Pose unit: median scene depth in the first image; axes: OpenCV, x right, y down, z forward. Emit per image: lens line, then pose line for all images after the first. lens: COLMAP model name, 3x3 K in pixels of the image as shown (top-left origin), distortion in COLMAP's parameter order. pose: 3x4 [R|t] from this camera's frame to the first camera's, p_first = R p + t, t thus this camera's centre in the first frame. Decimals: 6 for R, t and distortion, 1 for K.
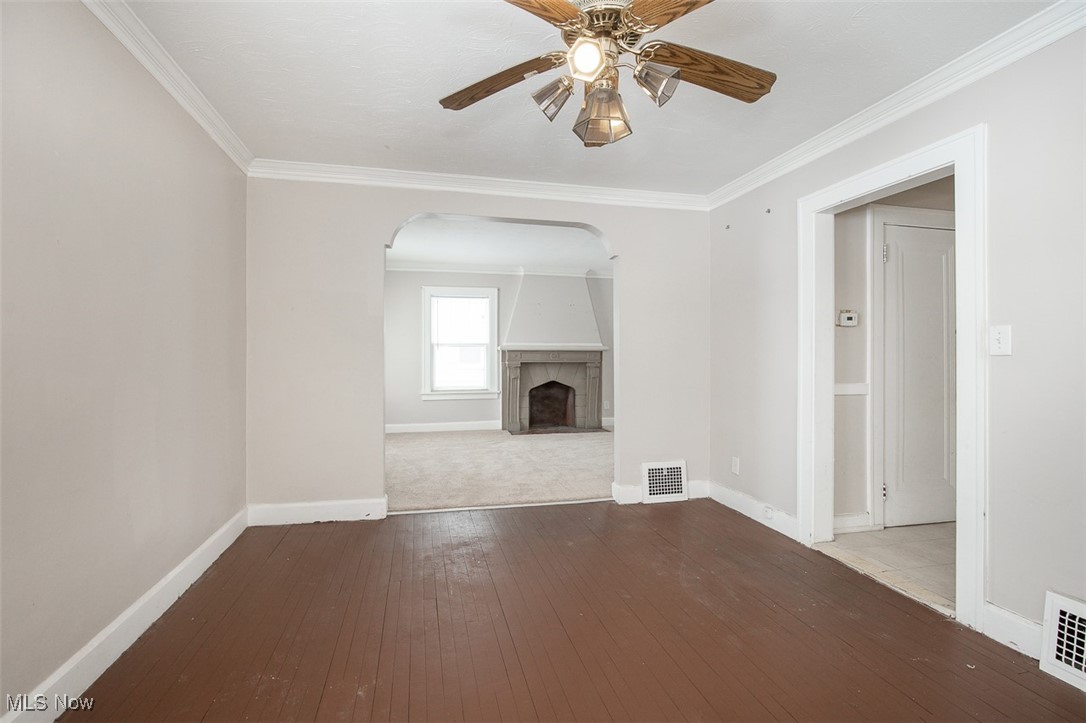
lens RADIAL K [[499.0, 0, 542.8], [0, 499.0, 356.5], [0, 0, 1]] dist [0.000166, 0.000550]
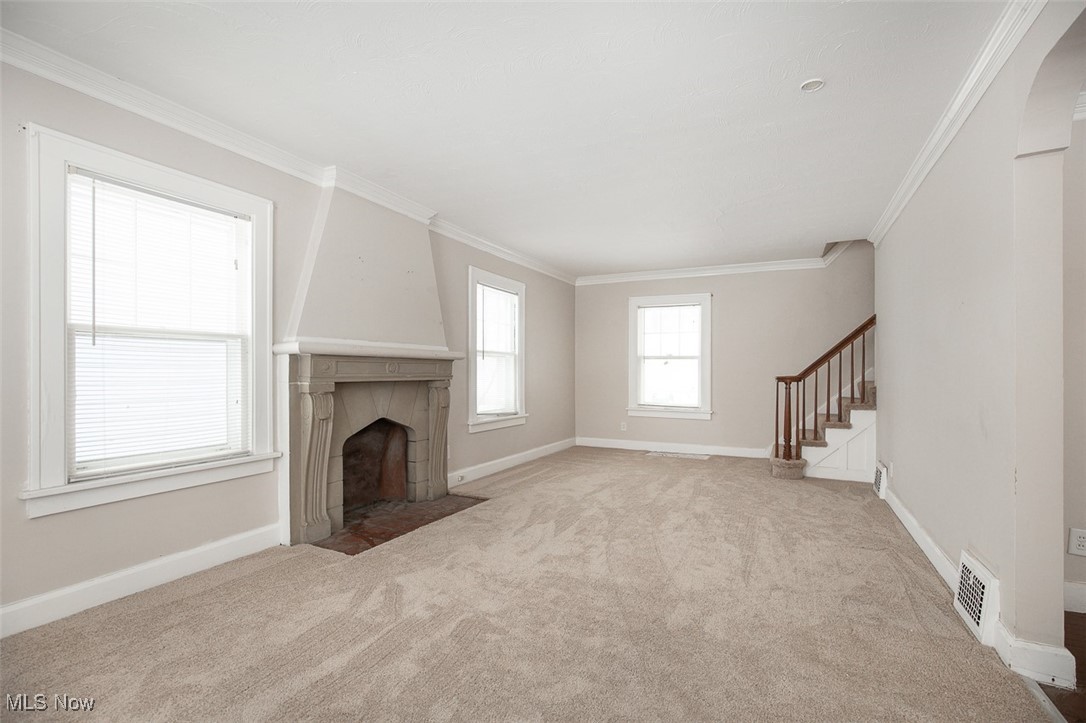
lens RADIAL K [[499.0, 0, 553.2], [0, 499.0, 375.6], [0, 0, 1]] dist [0.000166, 0.000550]
pose [[0.636578, -0.010882, 0.771135, -0.260584], [0.013995, 0.999899, 0.002558, 0.007553], [-0.771085, 0.009163, 0.636666, 0.557730]]
